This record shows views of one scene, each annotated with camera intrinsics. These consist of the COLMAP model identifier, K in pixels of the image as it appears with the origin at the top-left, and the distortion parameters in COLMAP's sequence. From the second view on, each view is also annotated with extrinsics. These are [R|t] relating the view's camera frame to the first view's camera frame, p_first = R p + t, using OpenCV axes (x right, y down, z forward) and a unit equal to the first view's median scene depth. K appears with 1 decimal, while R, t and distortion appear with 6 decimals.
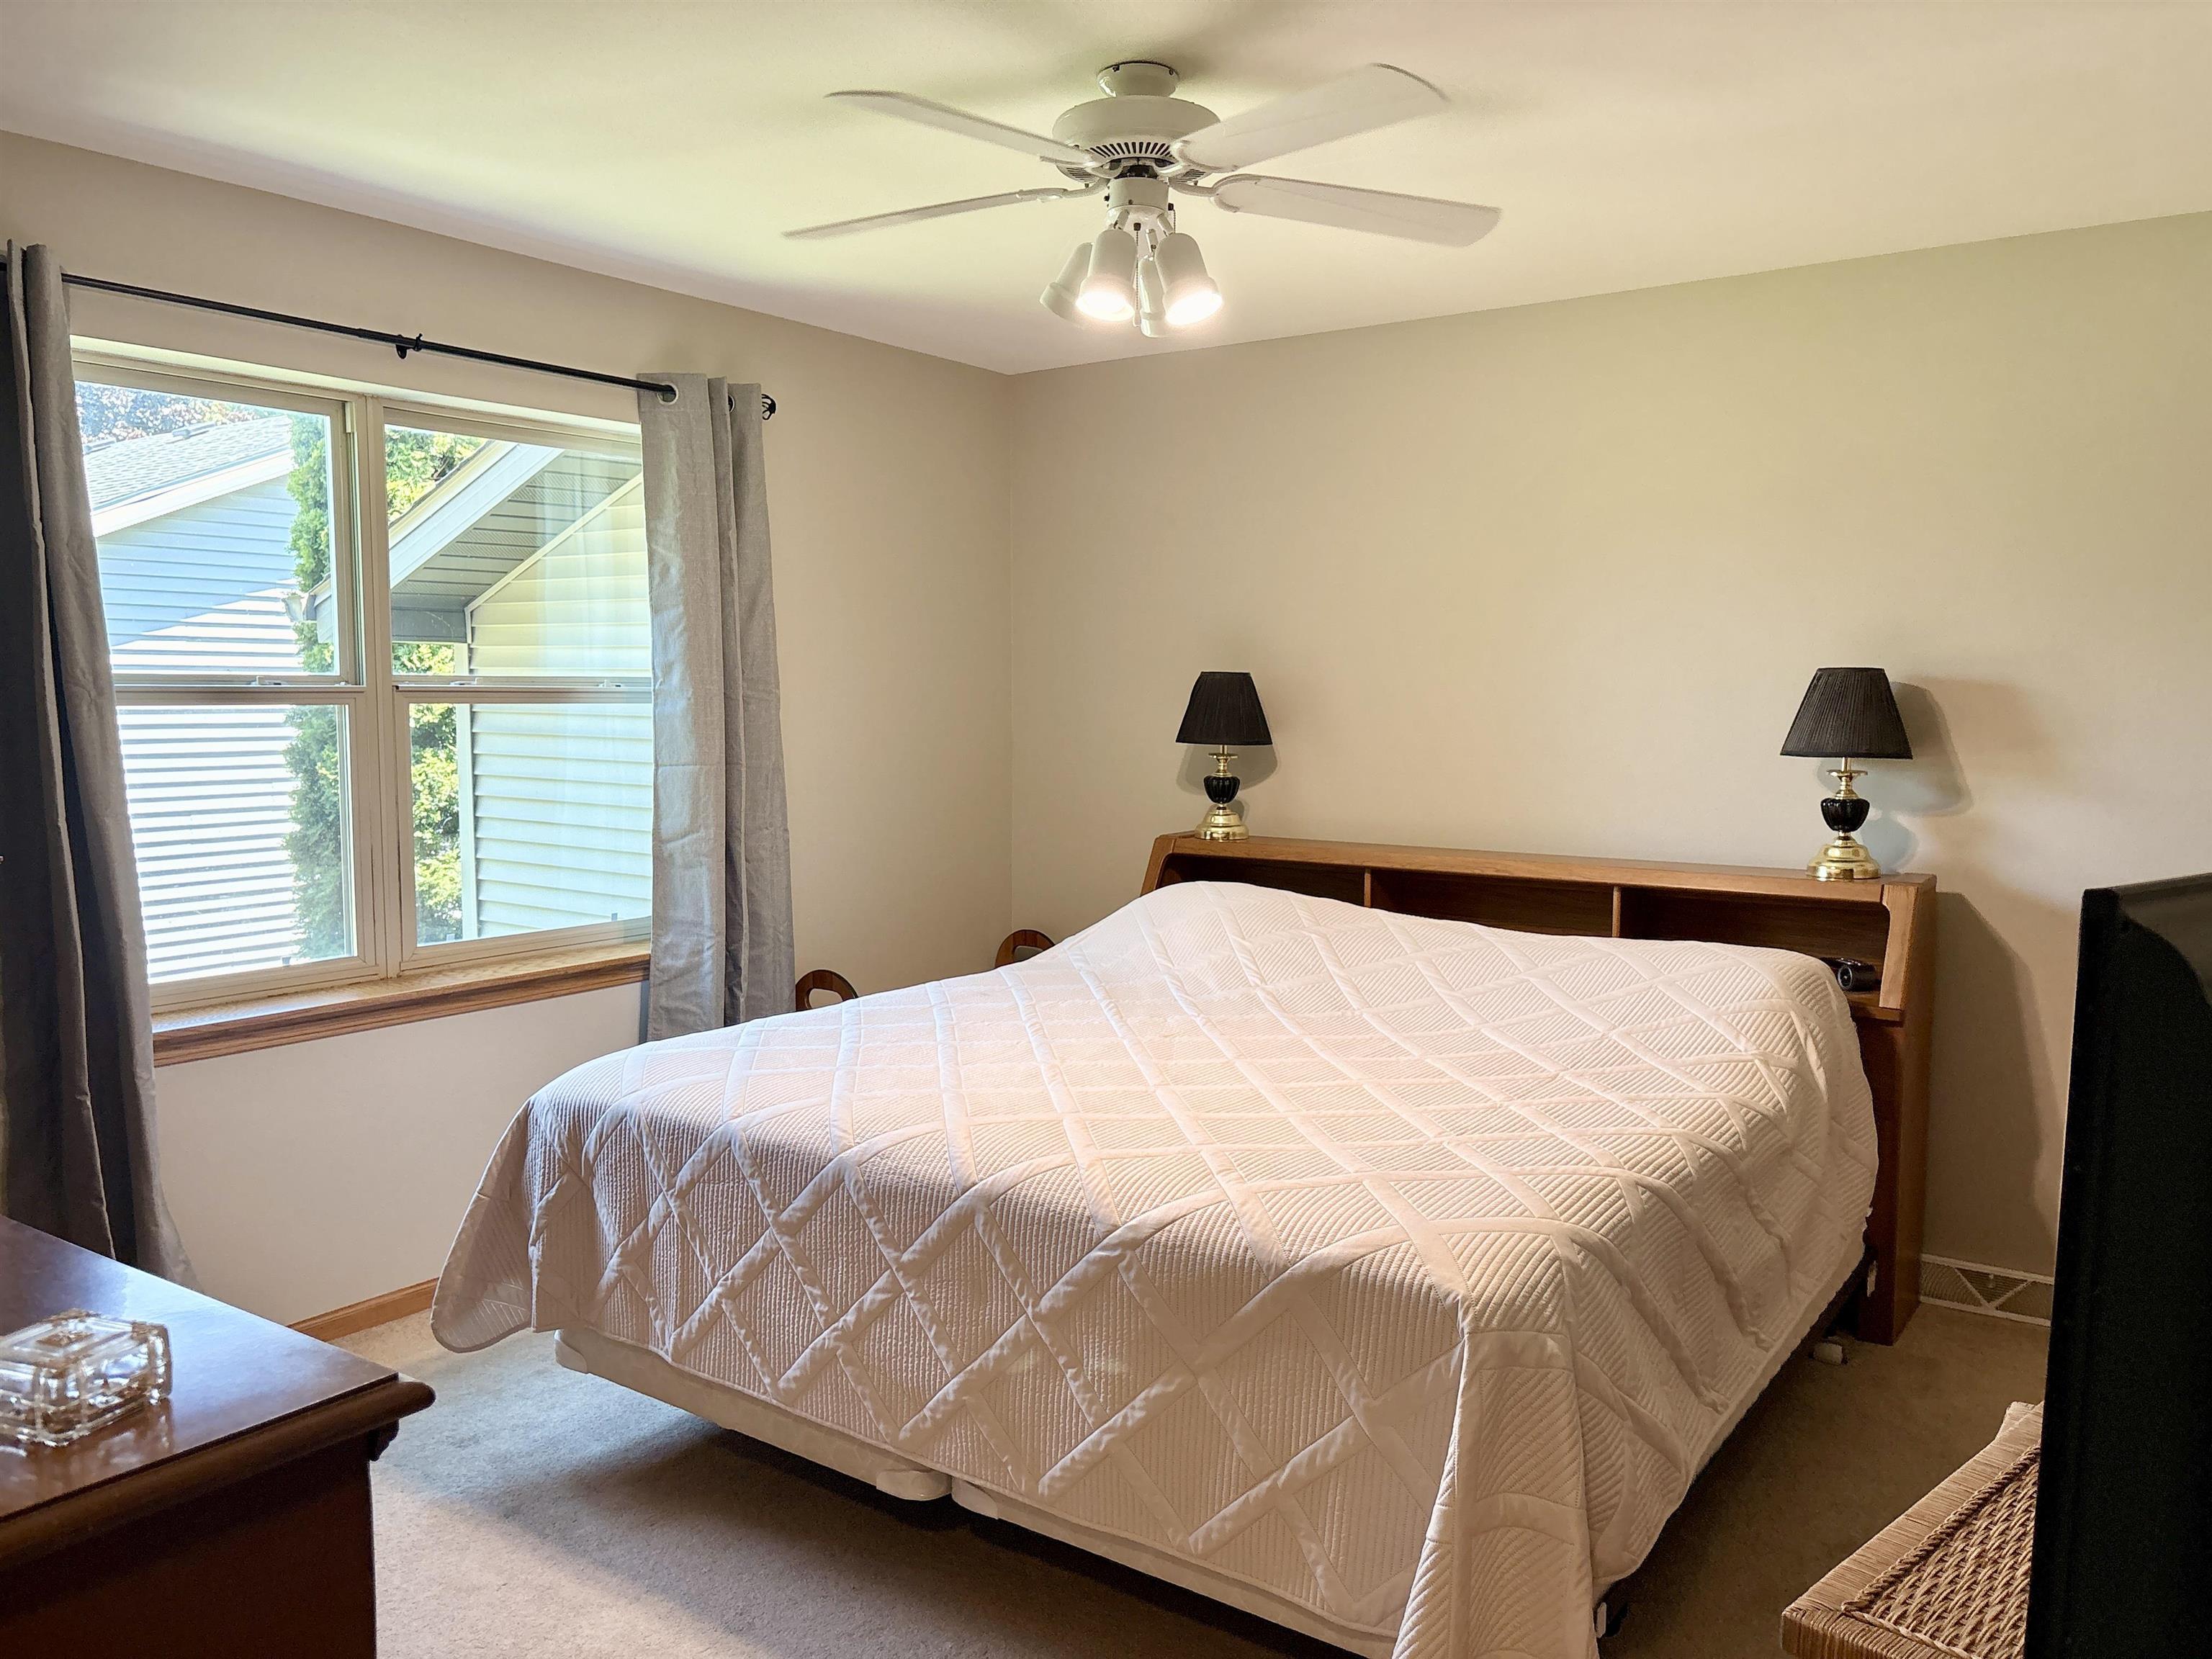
lens RADIAL K [[1676.0, 0, 1106.0], [0, 1676.0, 829.5], [0, 0, 1]] dist [0.077224, -0.088725]
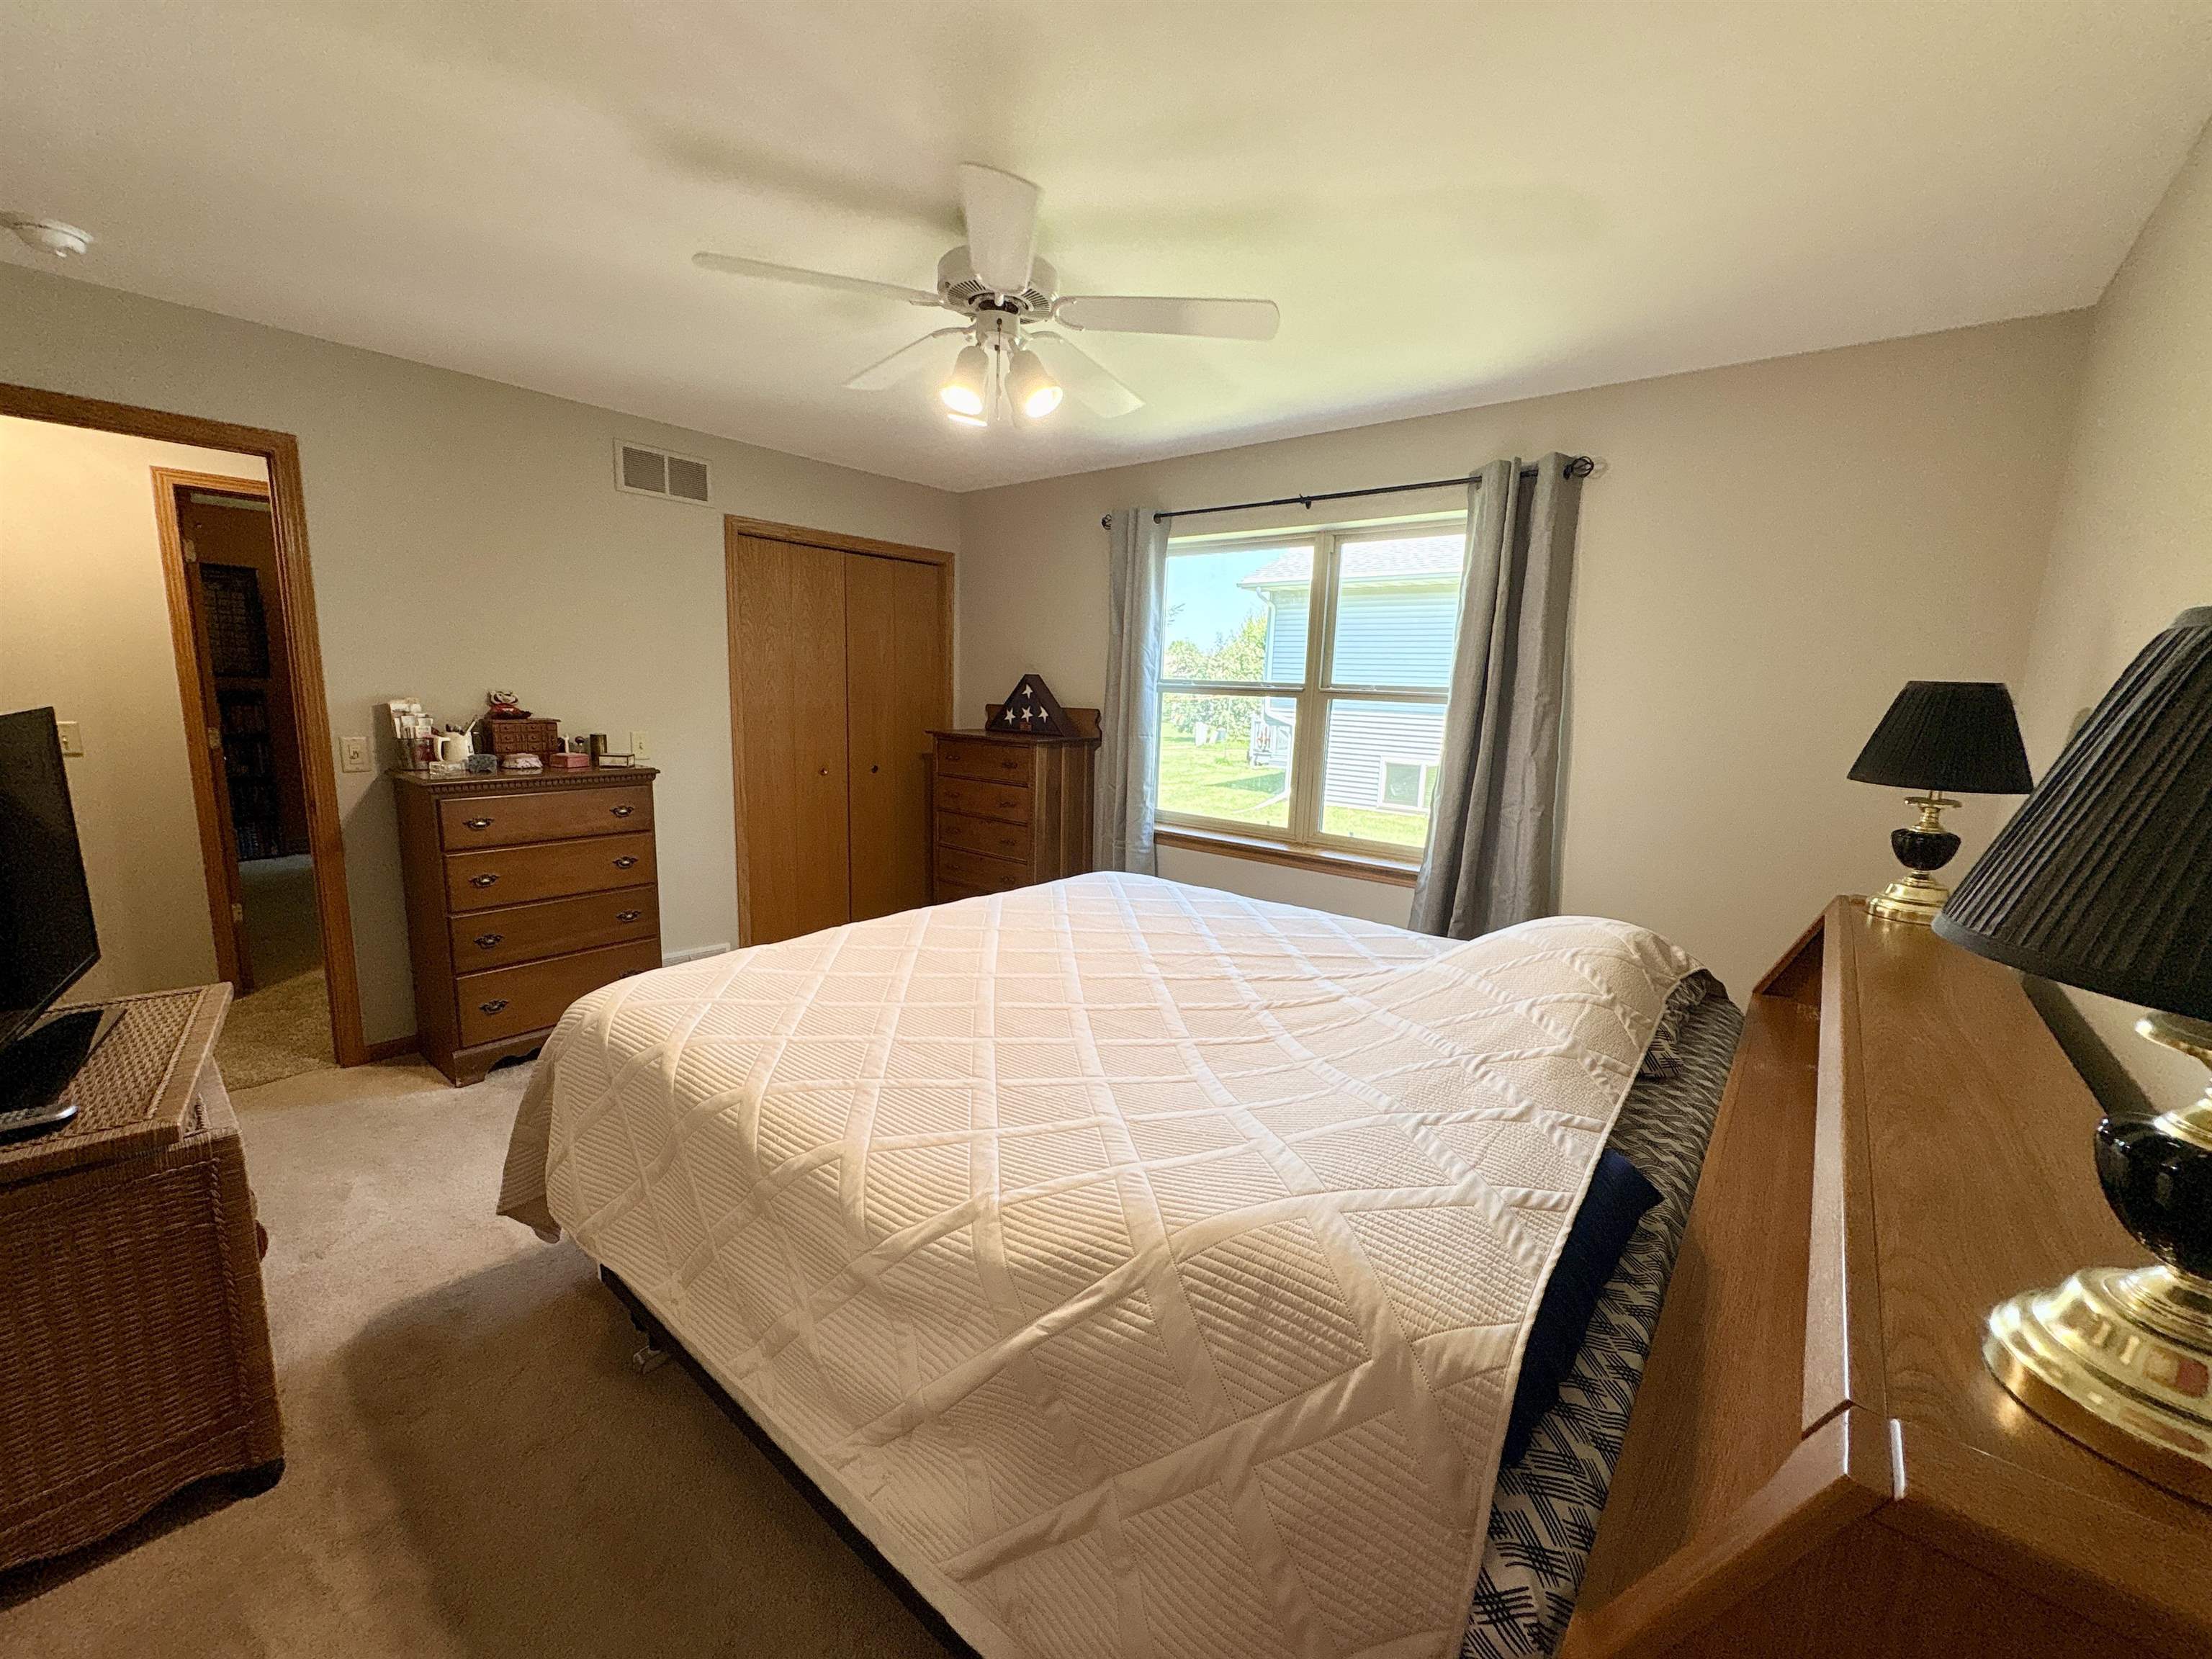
lens RADIAL K [[884.4, 0, 1106.0], [0, 884.4, 829.5], [0, 0, 1]] dist [-0.000352, -0.000071]
pose [[-0.070524, 0.156429, -0.985168, 0.527955], [-0.118815, 0.979279, 0.163999, -0.061495], [0.990409, 0.128618, -0.050476, 0.777045]]
